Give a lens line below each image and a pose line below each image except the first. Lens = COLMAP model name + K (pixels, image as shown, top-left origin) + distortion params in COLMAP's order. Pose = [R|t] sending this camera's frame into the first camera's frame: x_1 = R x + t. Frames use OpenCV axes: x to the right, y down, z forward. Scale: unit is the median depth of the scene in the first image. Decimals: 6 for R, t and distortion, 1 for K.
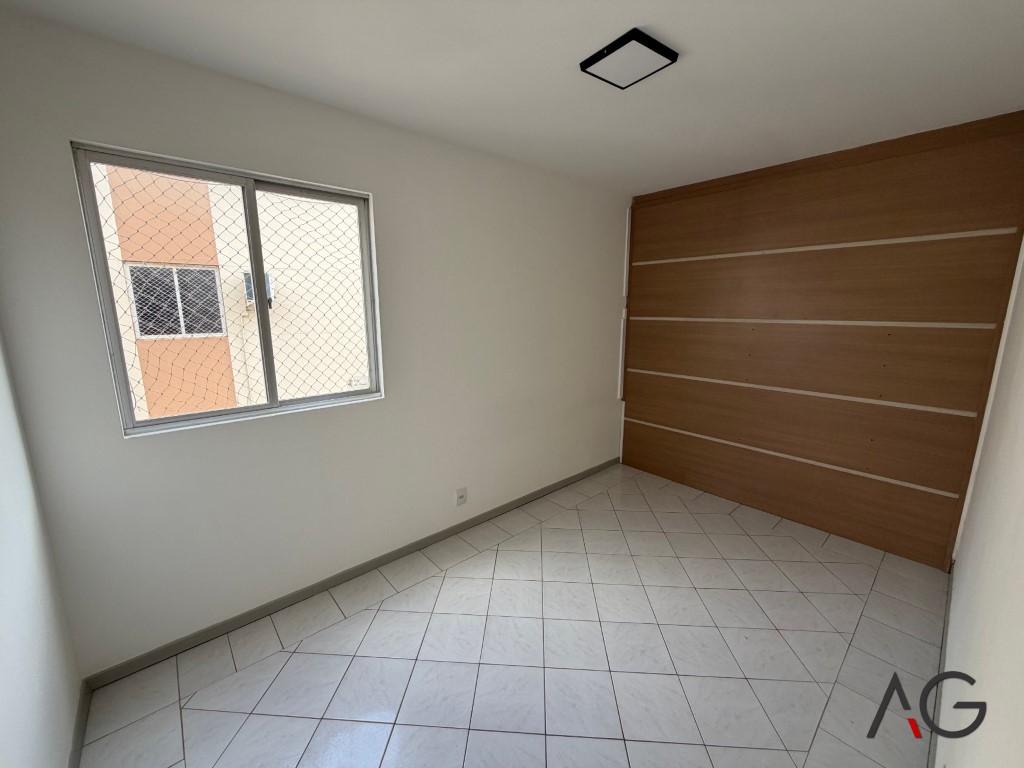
lens RADIAL K [[407.4, 0, 509.9], [0, 407.4, 383.6], [0, 0, 1]] dist [0.000424, 0.000267]
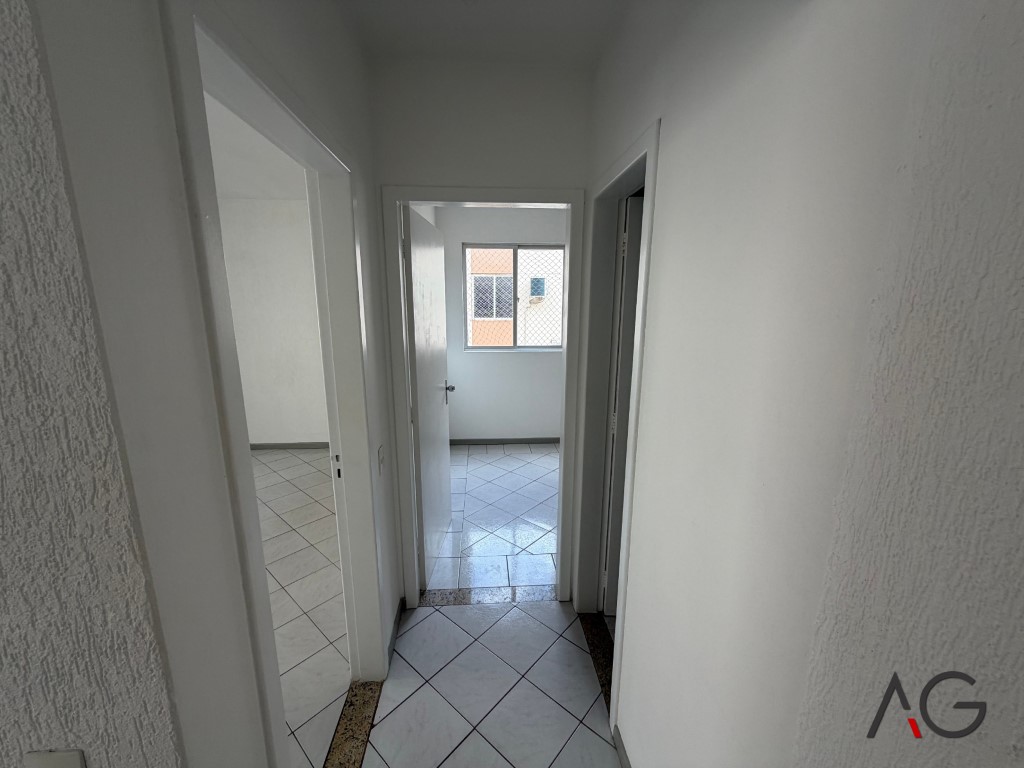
lens RADIAL K [[407.4, 0, 509.9], [0, 407.4, 383.6], [0, 0, 1]] dist [0.000424, 0.000267]
pose [[0.796063, 0.125208, -0.592121, 0.678762], [-0.116270, 0.991781, 0.053402, 0.127730], [0.593941, 0.026334, 0.804078, -0.725016]]
